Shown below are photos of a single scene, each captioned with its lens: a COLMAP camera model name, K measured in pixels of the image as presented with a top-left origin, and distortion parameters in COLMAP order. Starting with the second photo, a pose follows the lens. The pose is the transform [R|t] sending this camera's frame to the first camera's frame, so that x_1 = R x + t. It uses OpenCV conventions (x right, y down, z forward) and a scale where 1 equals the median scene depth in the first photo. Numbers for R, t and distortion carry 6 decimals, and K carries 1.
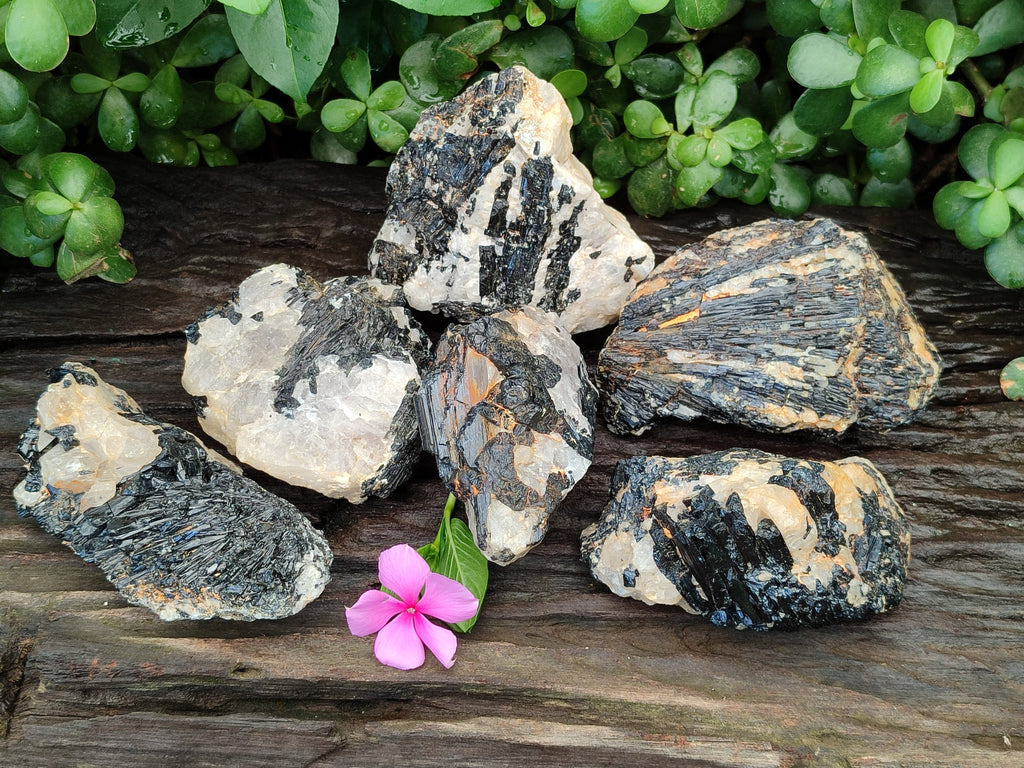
lens RADIAL K [[1631.0, 0, 511.3], [0, 1631.0, 383.5], [0, 0, 1]] dist [0.182493, 0.000000]
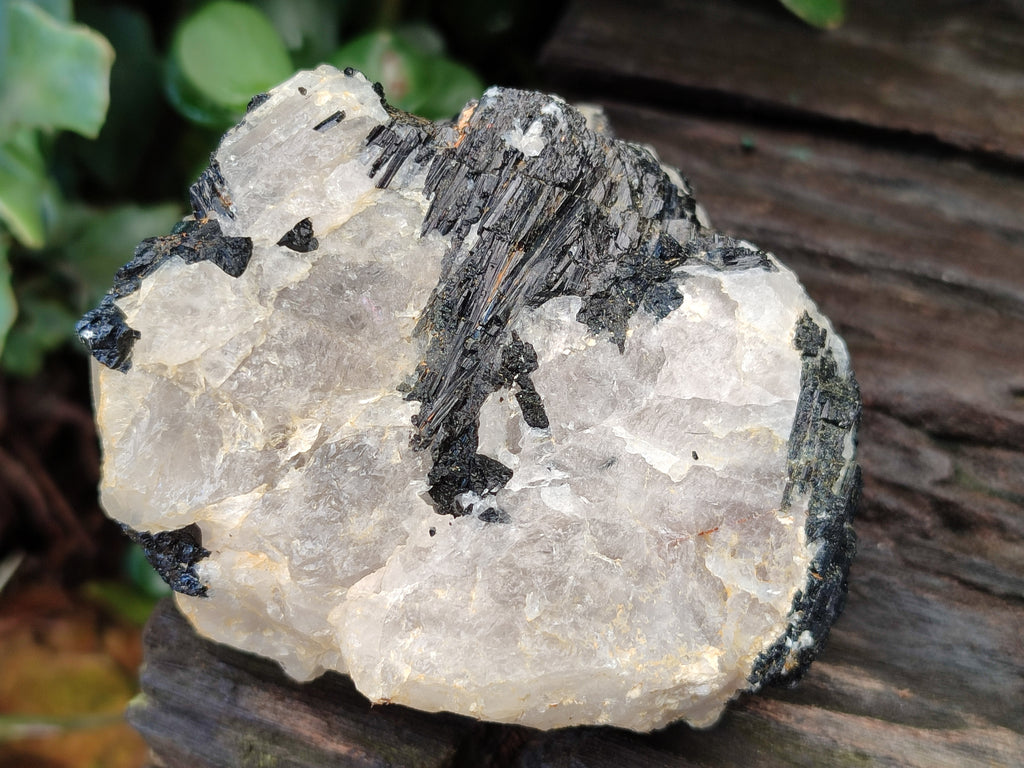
lens RADIAL K [[1631.0, 0, 512.7], [0, 1631.0, 384.3], [0, 0, 1]] dist [0.182493, 0.000000]
pose [[0.956820, -0.243294, 0.159071, -0.173174], [0.248364, 0.968586, -0.012502, 0.000697], [-0.151032, 0.051470, 0.987188, 0.687716]]
